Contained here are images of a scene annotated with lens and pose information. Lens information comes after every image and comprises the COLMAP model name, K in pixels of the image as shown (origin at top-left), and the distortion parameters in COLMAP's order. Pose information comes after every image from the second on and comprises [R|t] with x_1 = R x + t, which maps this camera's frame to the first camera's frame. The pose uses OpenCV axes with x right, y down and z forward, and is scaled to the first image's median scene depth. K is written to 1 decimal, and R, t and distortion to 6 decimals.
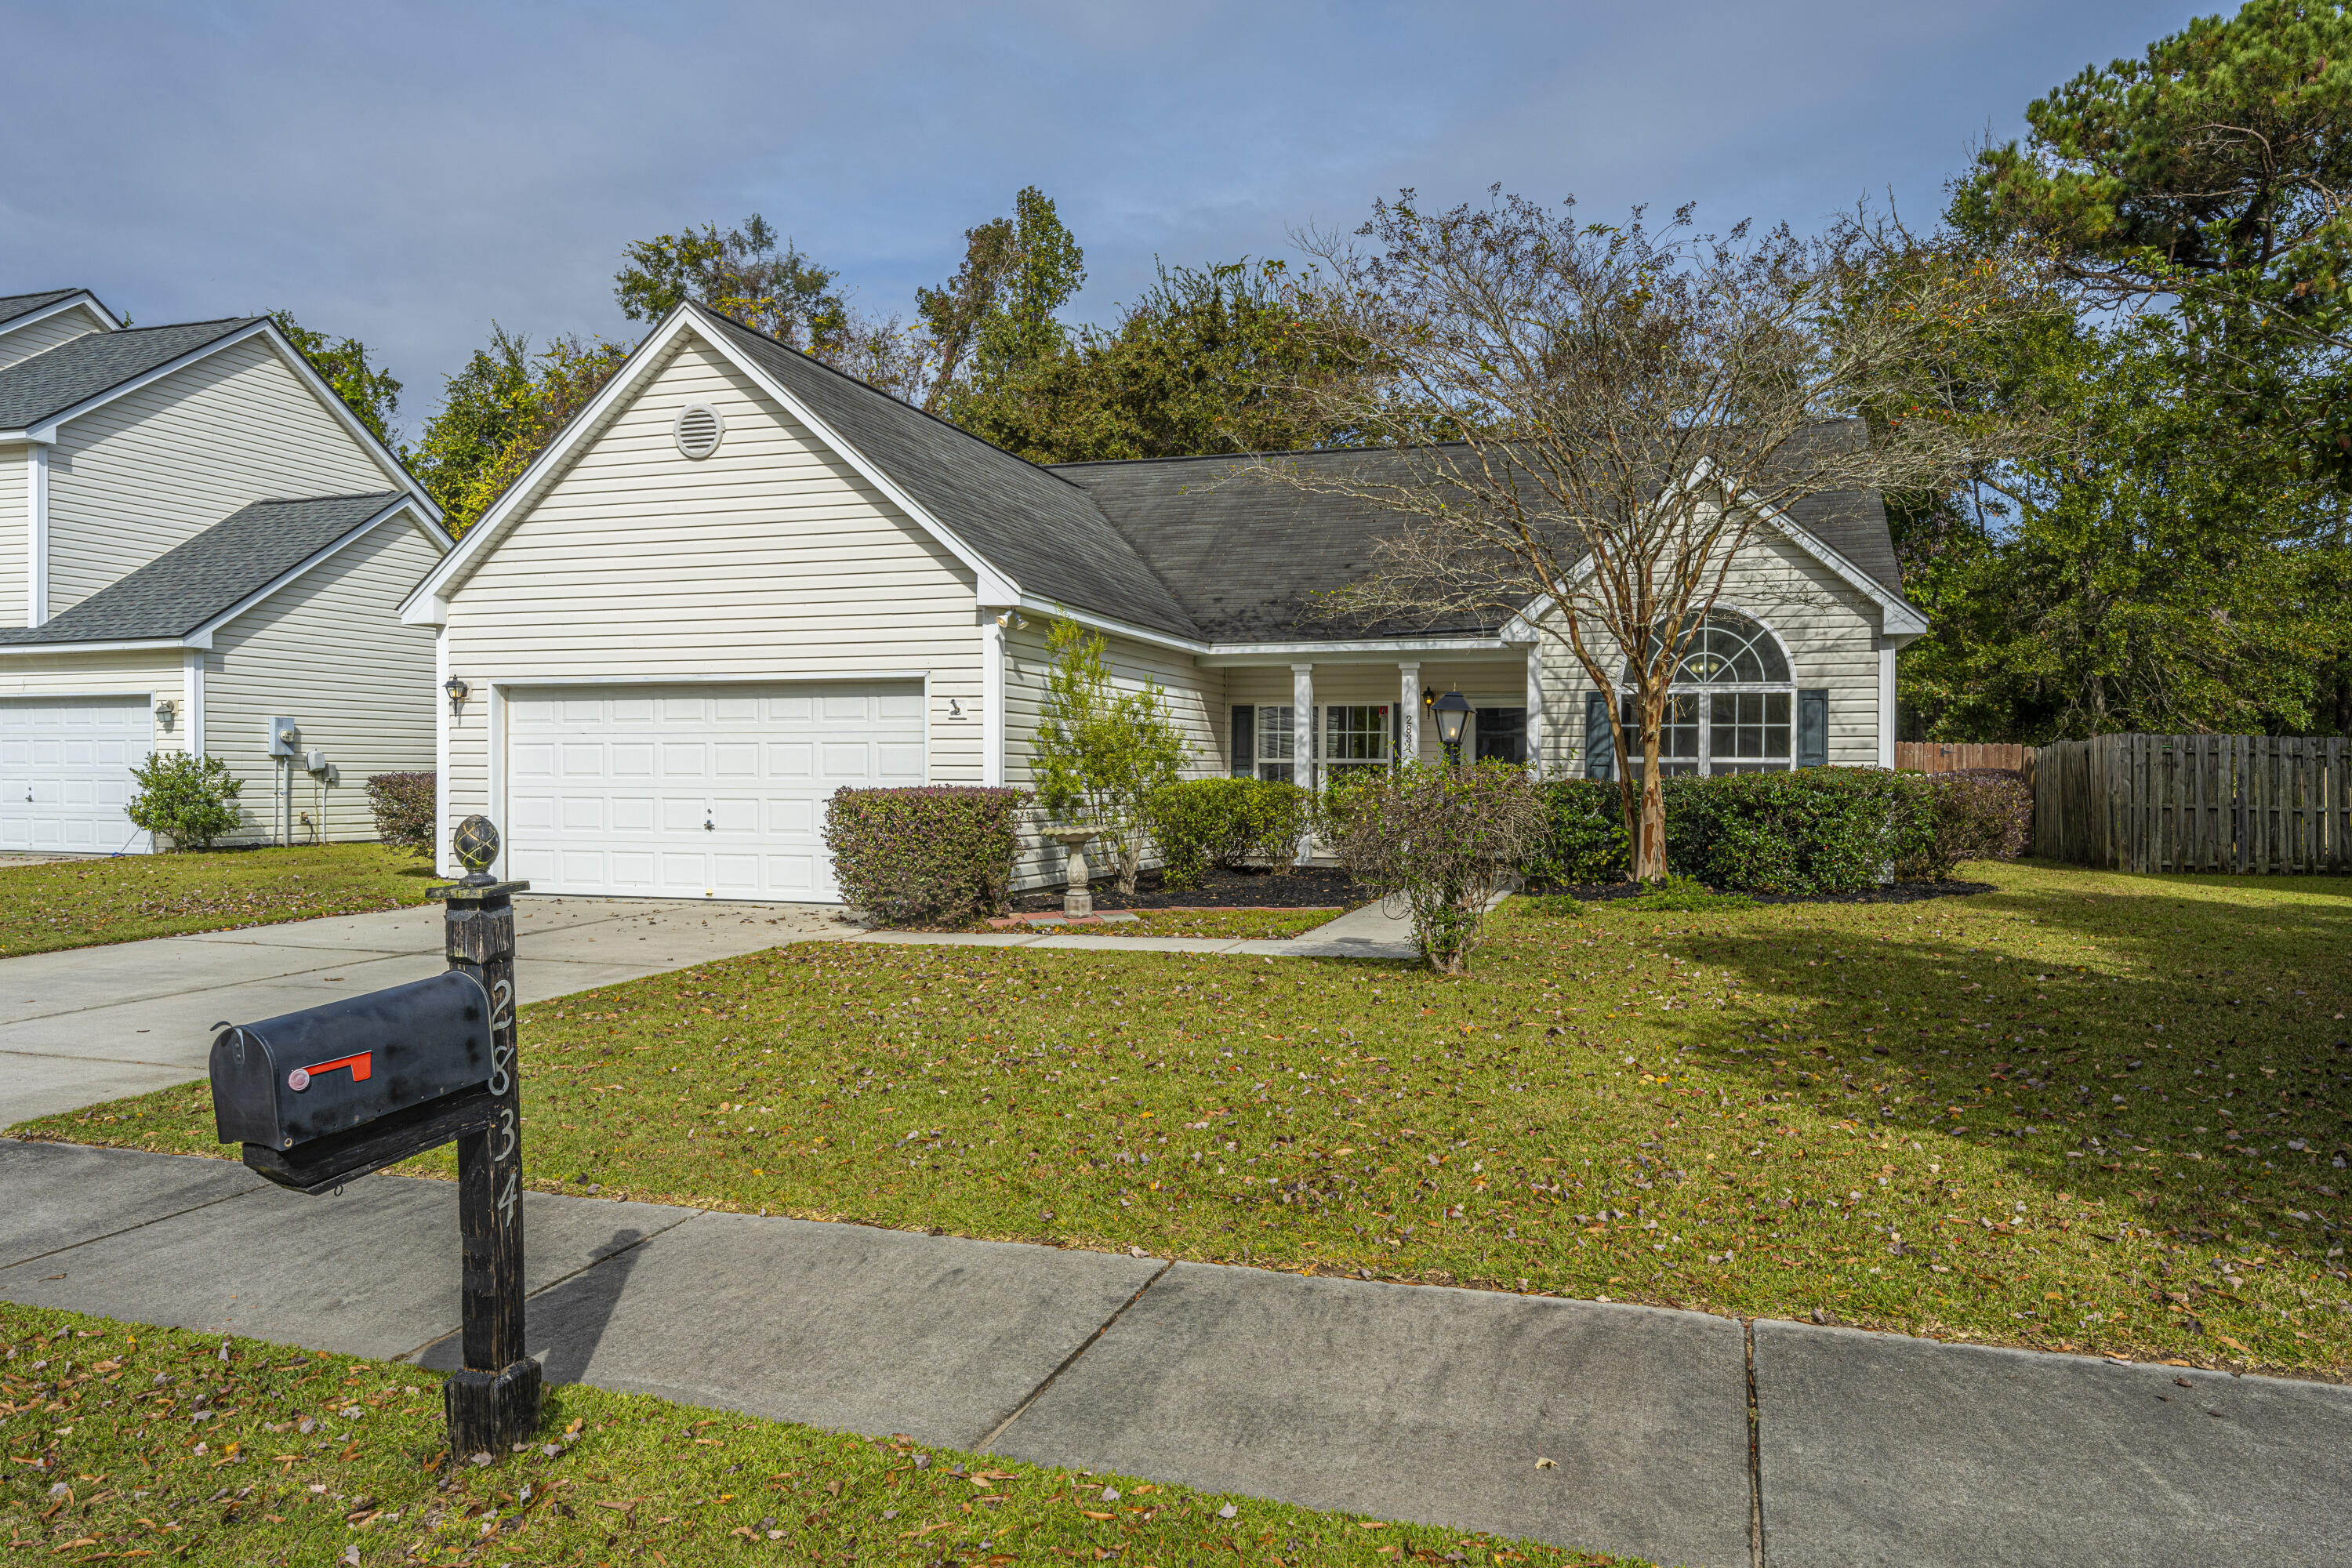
lens RADIAL K [[1564.3, 0, 1179.8], [0, 1564.3, 781.2], [0, 0, 1]] dist [-0.005965, -0.001480]
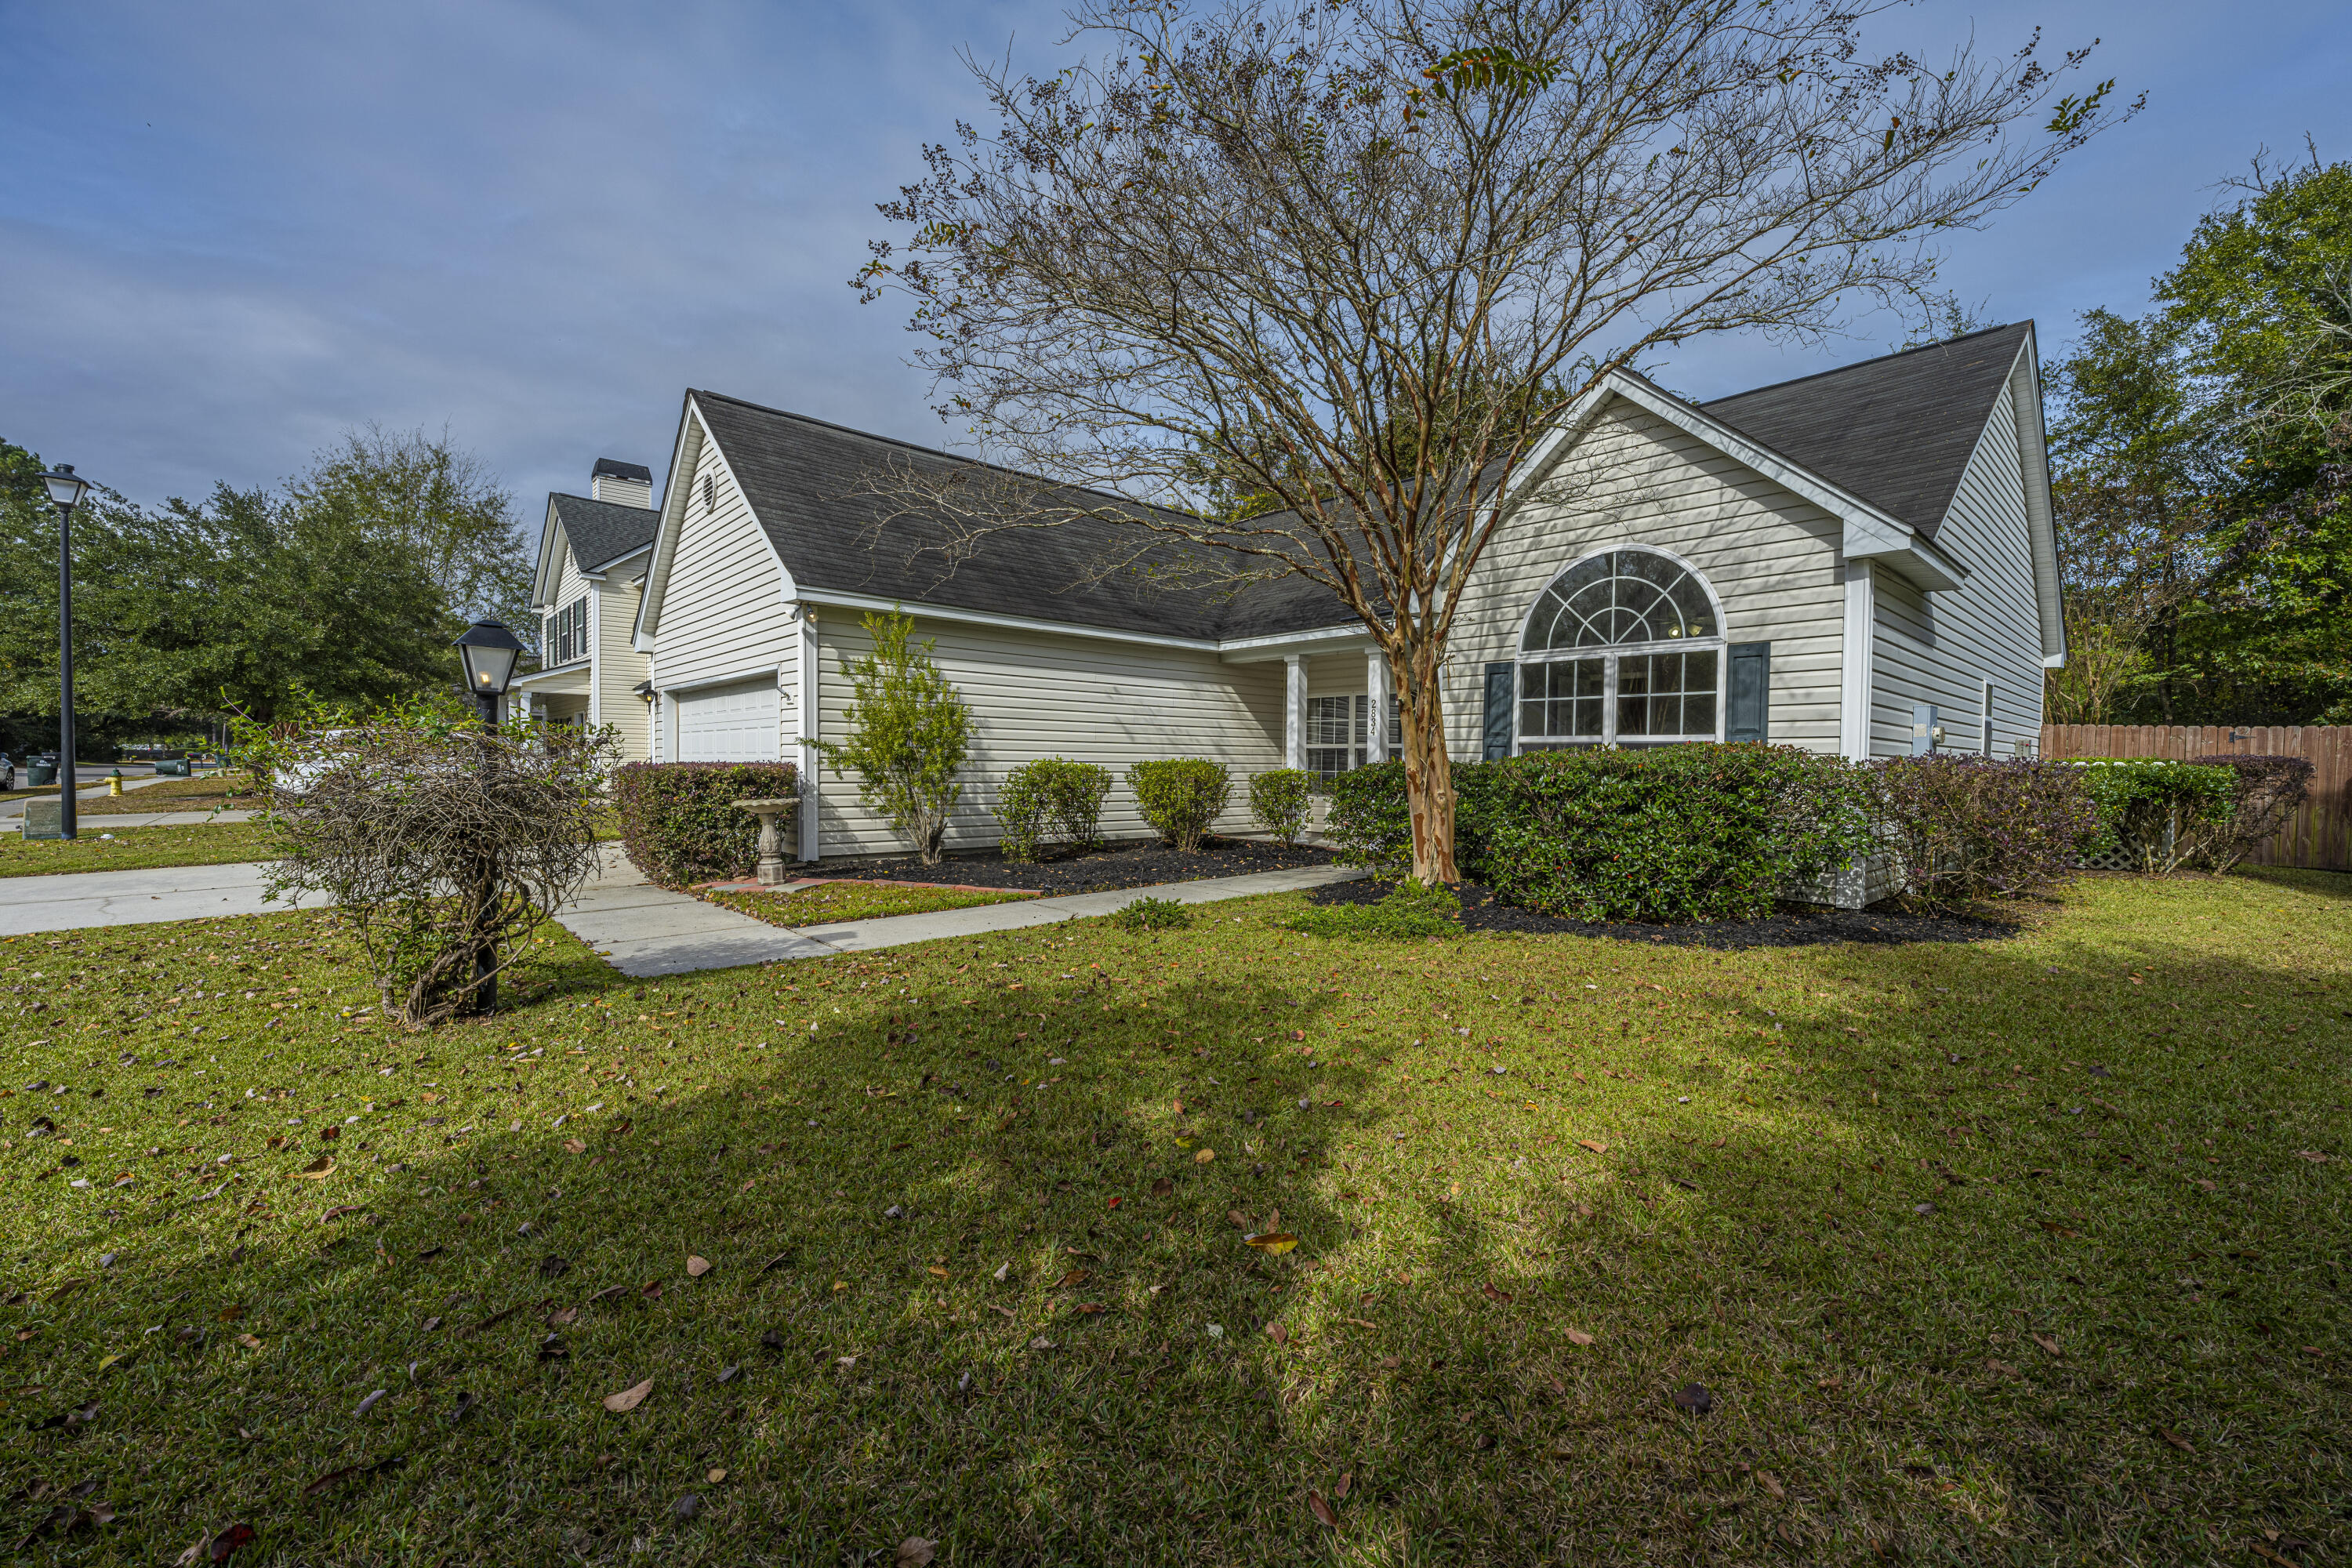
lens RADIAL K [[957.0, 0, 1173.7], [0, 957.0, 783.9], [0, 0, 1]] dist [0.007421, -0.000158]
pose [[0.858751, 0.017378, -0.512098, 0.403814], [-0.010365, 0.999809, 0.016547, 0.004301], [0.512288, -0.008902, 0.858767, 0.455990]]
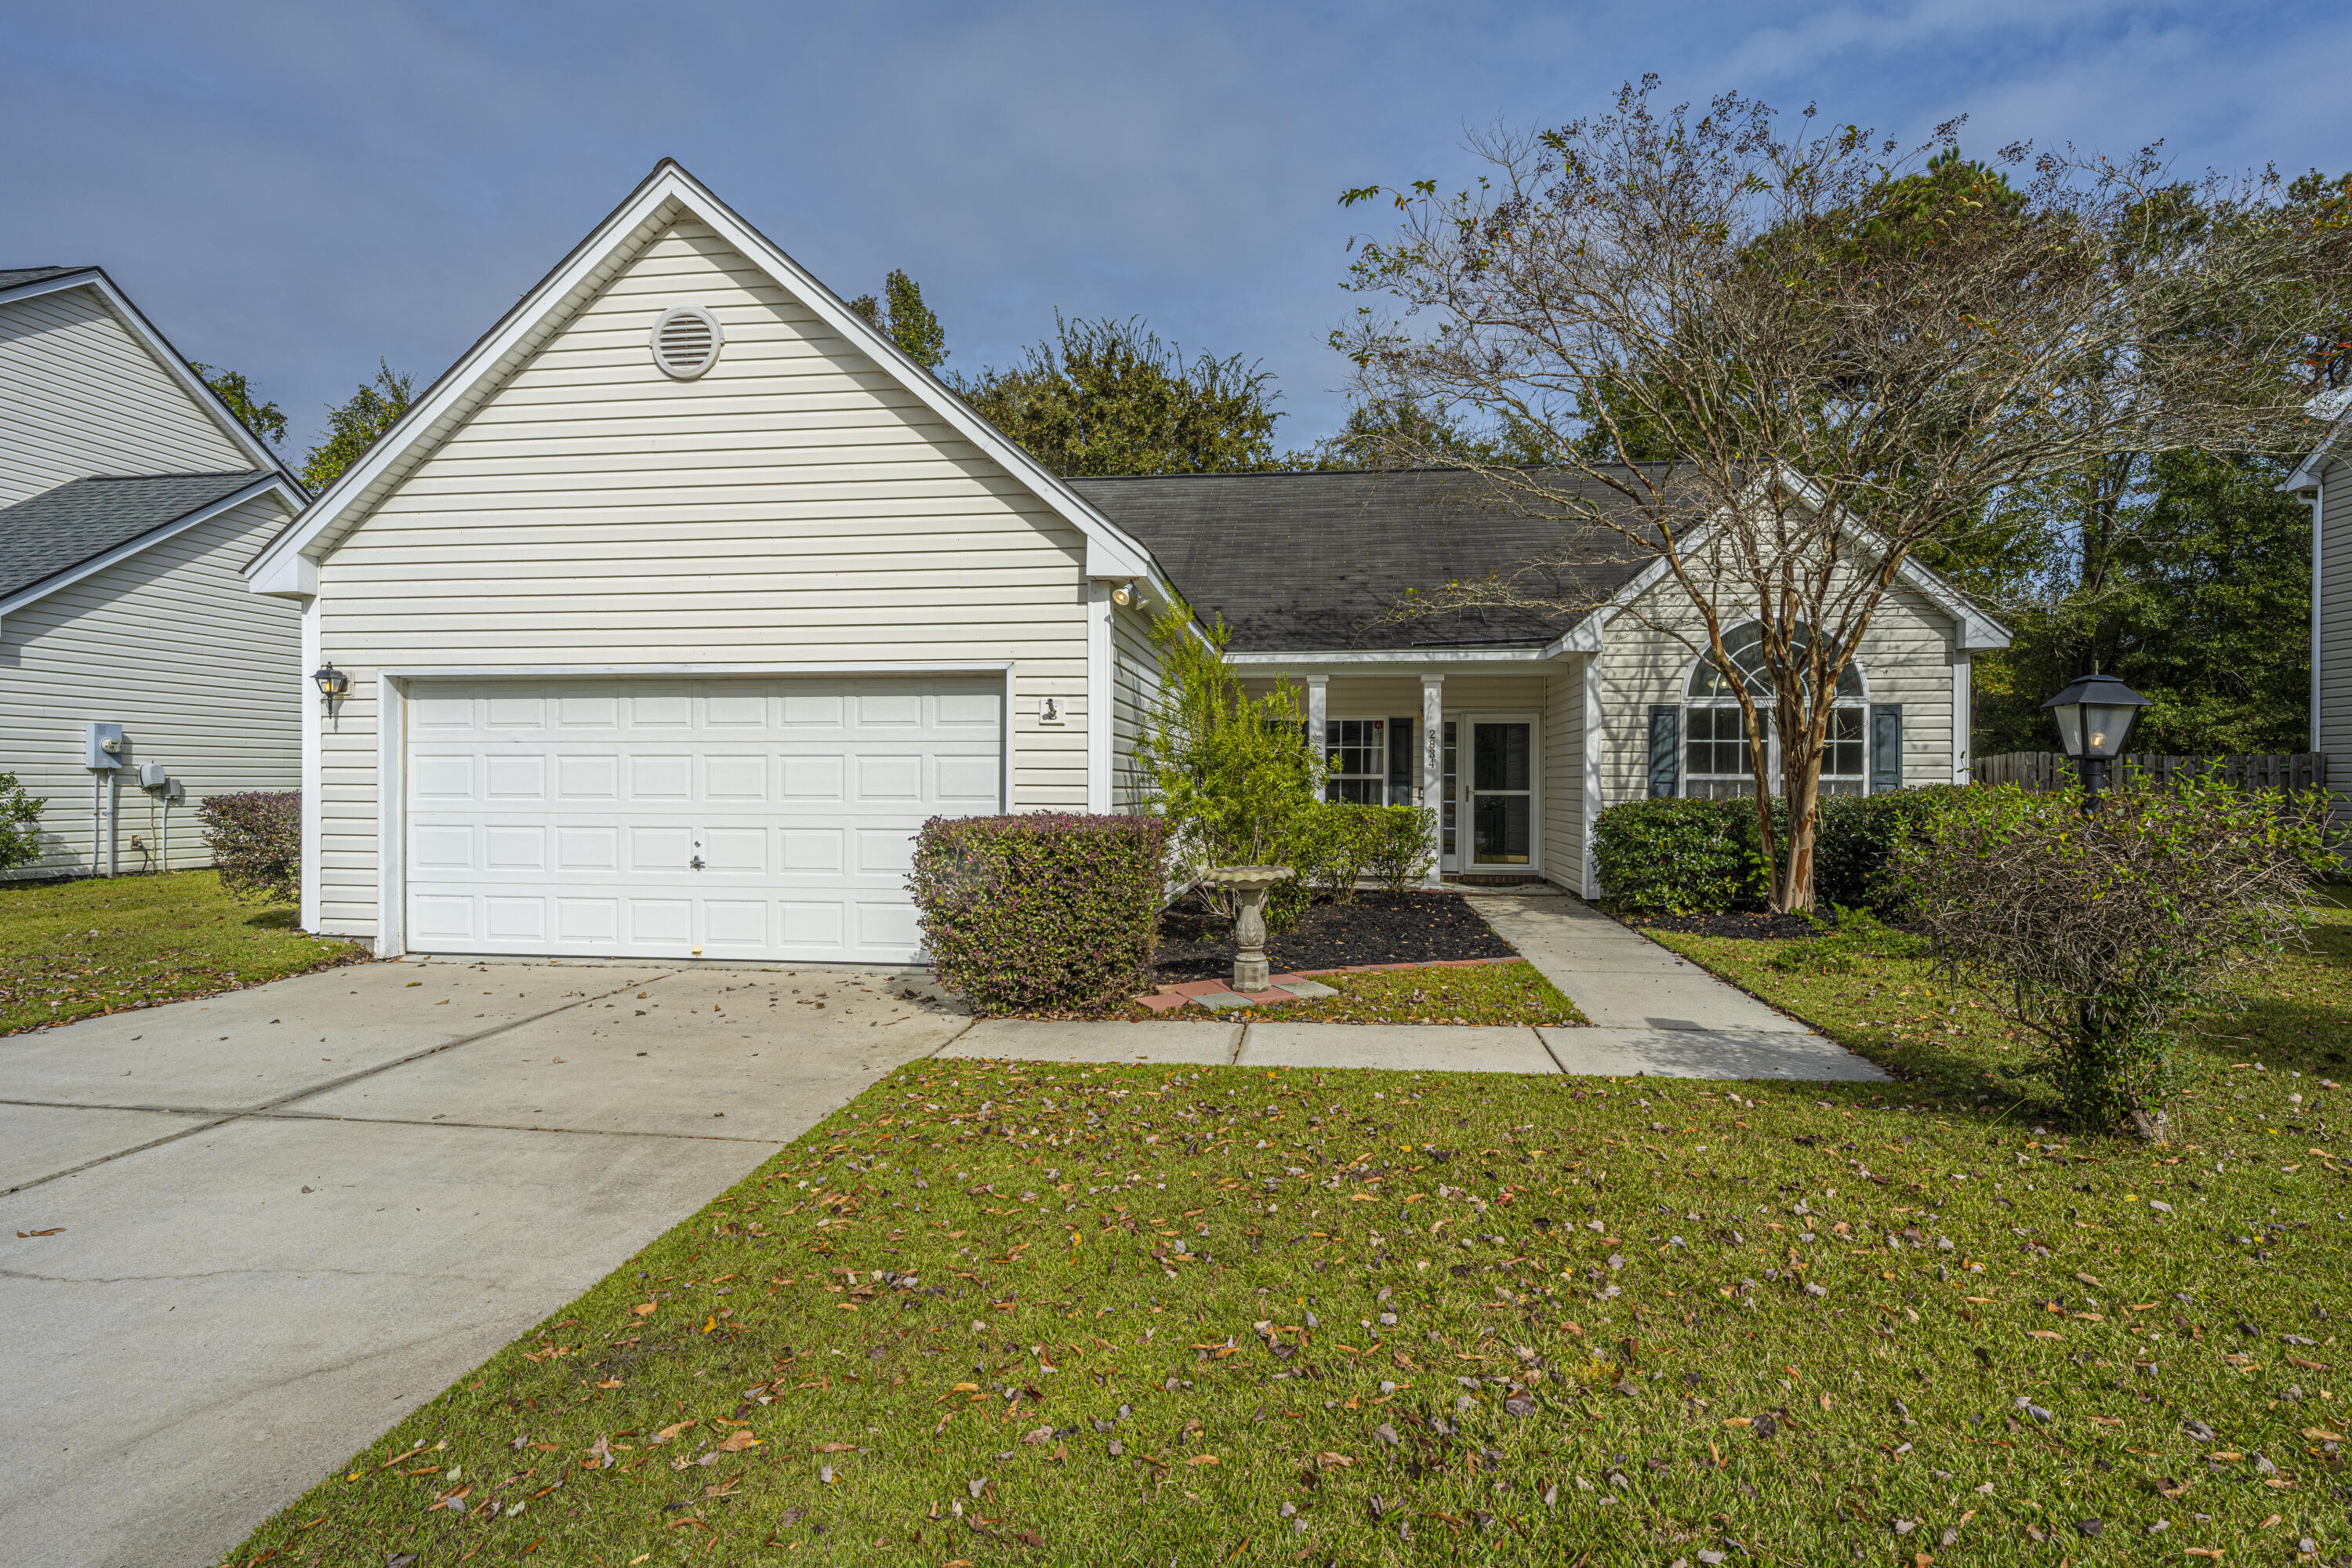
lens RADIAL K [[1173.7, 0, 1166.3], [0, 1173.7, 782.6], [0, 0, 1]] dist [-0.005090, 0.000865]
pose [[0.983860, -0.000212, 0.178940, -0.163800], [0.000971, 0.999991, -0.004151, -0.007651], [-0.178938, 0.004258, 0.983851, 0.363346]]
